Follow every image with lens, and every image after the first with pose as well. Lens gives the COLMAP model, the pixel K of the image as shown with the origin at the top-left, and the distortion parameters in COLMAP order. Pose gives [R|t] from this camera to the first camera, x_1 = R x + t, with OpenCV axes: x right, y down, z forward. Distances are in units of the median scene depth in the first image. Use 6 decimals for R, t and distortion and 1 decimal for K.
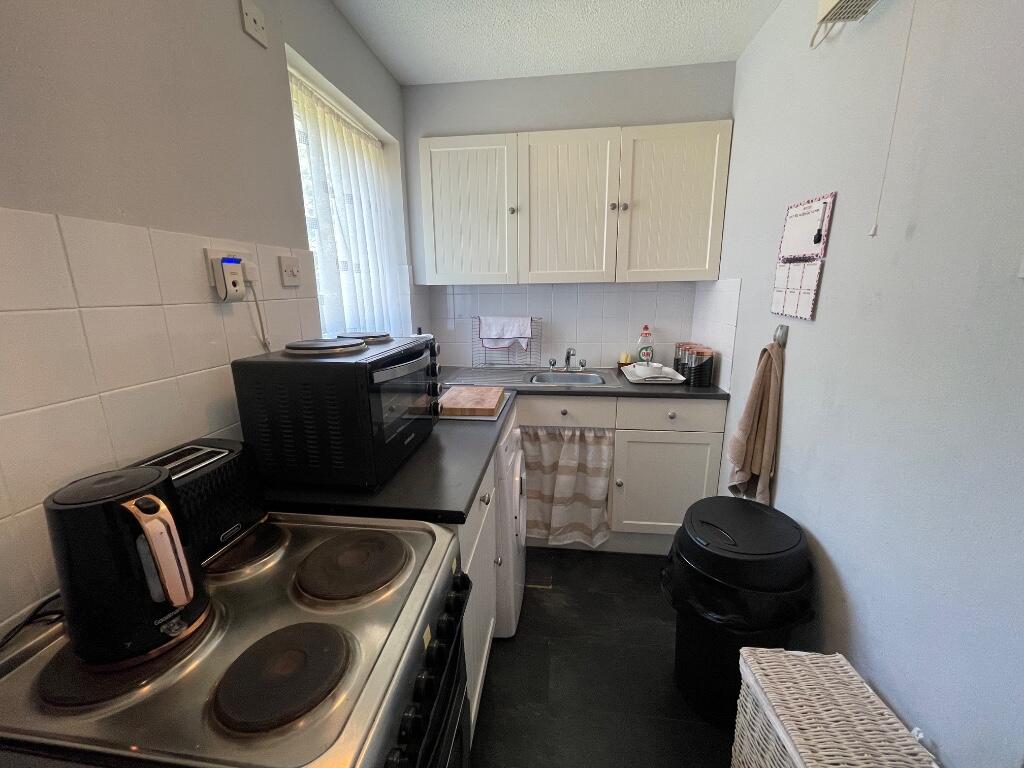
lens RADIAL K [[415.9, 0, 509.3], [0, 415.9, 389.1], [0, 0, 1]] dist [0.001277, 0.000710]
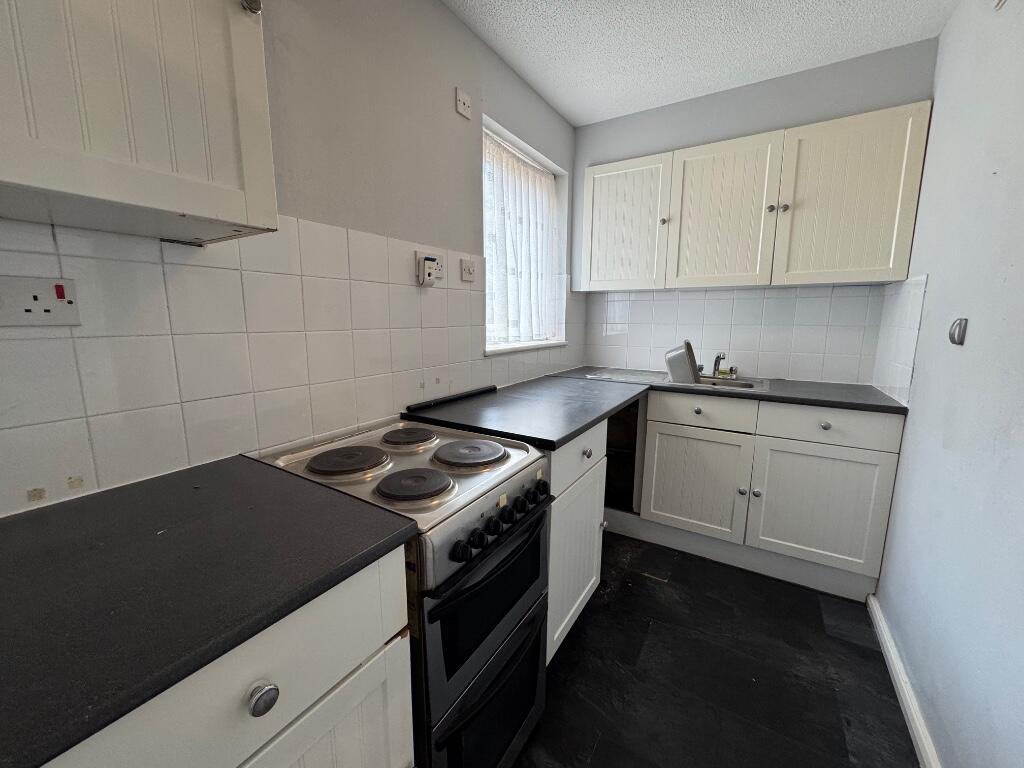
lens RADIAL K [[412.4, 0, 512.0], [0, 412.4, 384.0], [0, 0, 1]] dist [-0.000207, -0.000272]
pose [[0.908365, 0.081158, -0.410226, 0.139624], [-0.111789, 0.992412, -0.051199, 0.101922], [0.402958, 0.092366, 0.910546, -0.108674]]
